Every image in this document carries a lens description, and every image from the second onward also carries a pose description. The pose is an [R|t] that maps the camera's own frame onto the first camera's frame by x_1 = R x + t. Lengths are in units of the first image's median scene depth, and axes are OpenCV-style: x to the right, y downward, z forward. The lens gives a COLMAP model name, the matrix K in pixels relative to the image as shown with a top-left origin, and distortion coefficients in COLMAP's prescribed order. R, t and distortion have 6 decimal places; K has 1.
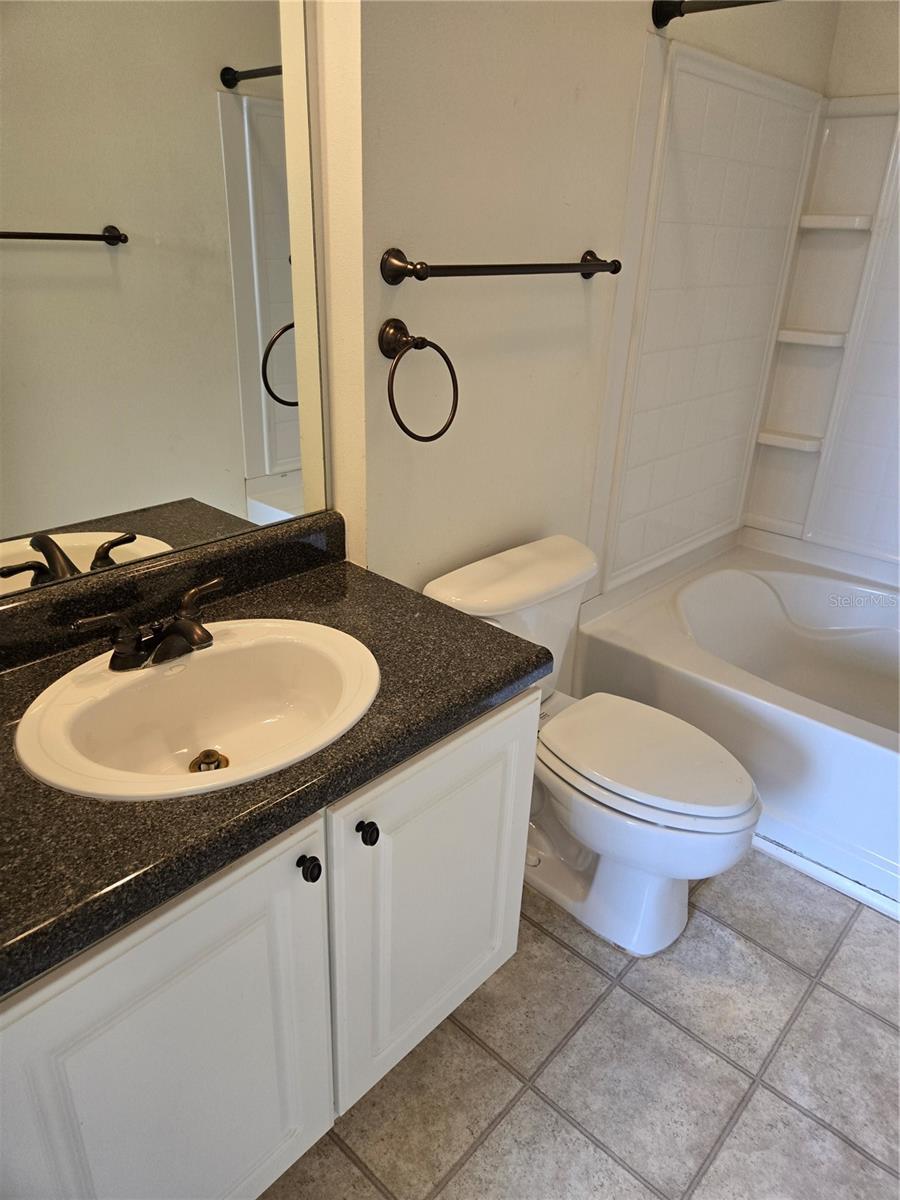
lens RADIAL K [[794.1, 0, 457.4], [0, 794.1, 596.5], [0, 0, 1]] dist [0.070899, -0.061048]
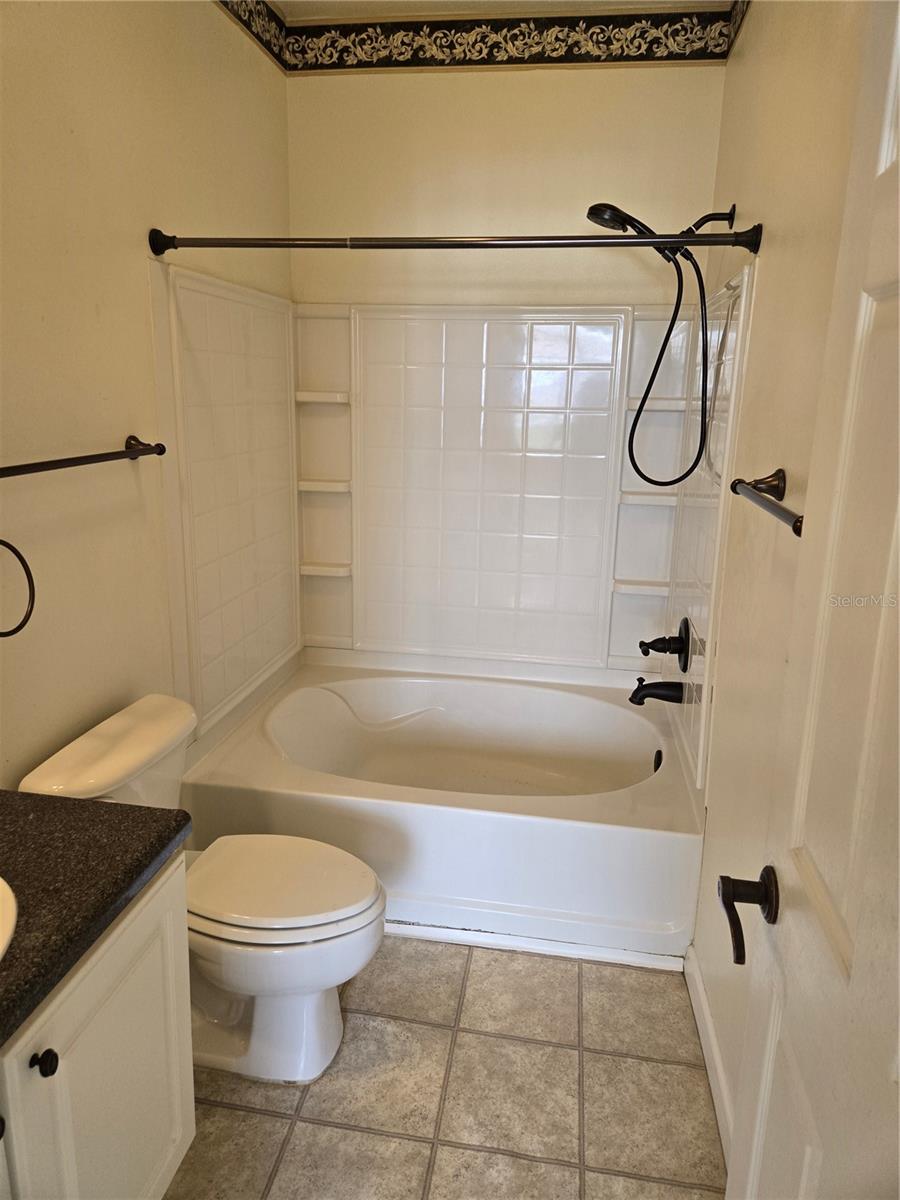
lens RADIAL K [[794.1, 0, 440.8], [0, 794.1, 585.4], [0, 0, 1]] dist [0.070899, -0.061048]
pose [[0.841140, -0.146610, 0.520566, -0.088705], [0.229582, 0.968318, -0.098248, -0.032267], [-0.489670, 0.202153, 0.848150, -0.100527]]
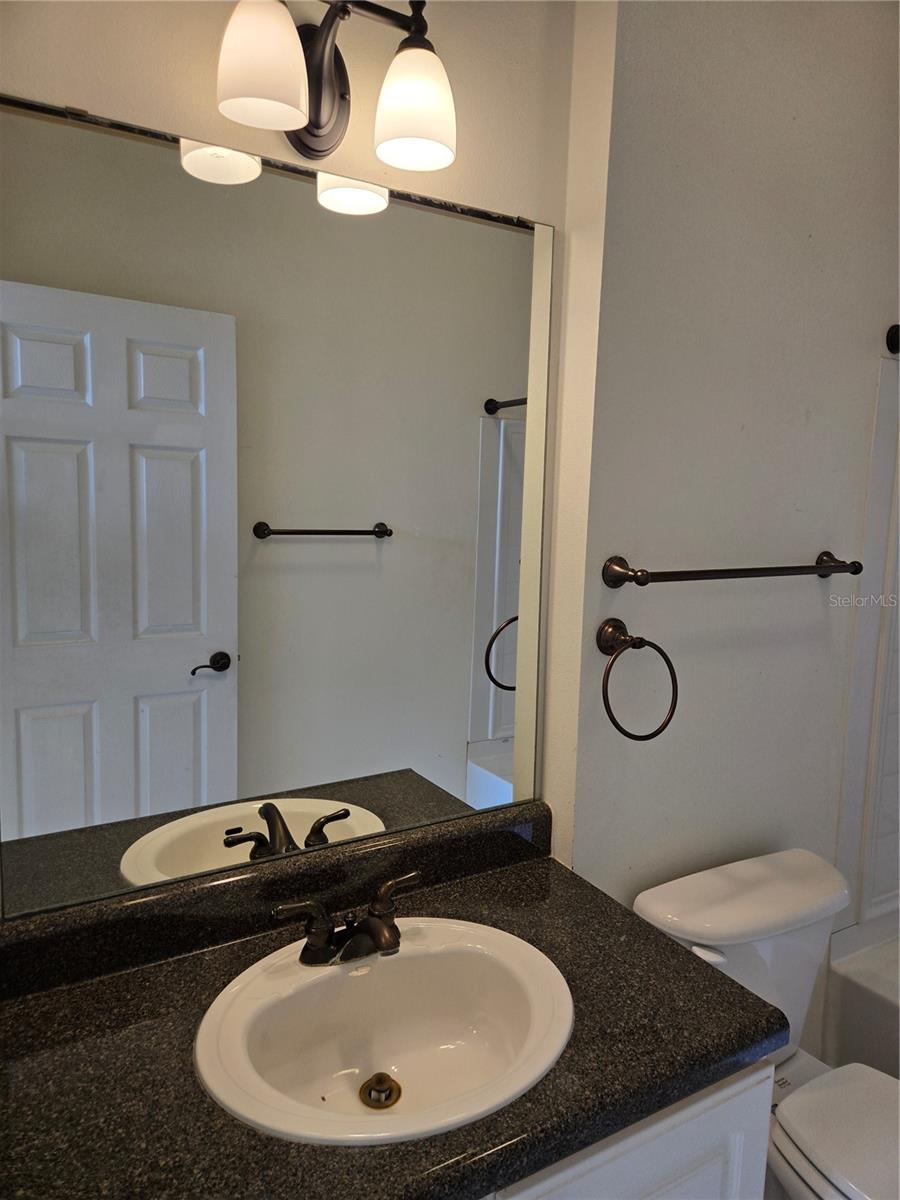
lens RADIAL K [[794.1, 0, 455.8], [0, 794.1, 595.6], [0, 0, 1]] dist [0.070899, -0.061048]
pose [[0.957843, 0.021853, -0.286460, 0.016821], [-0.109248, 0.949903, -0.292830, -0.049718], [0.265710, 0.311780, 0.912245, 0.009837]]
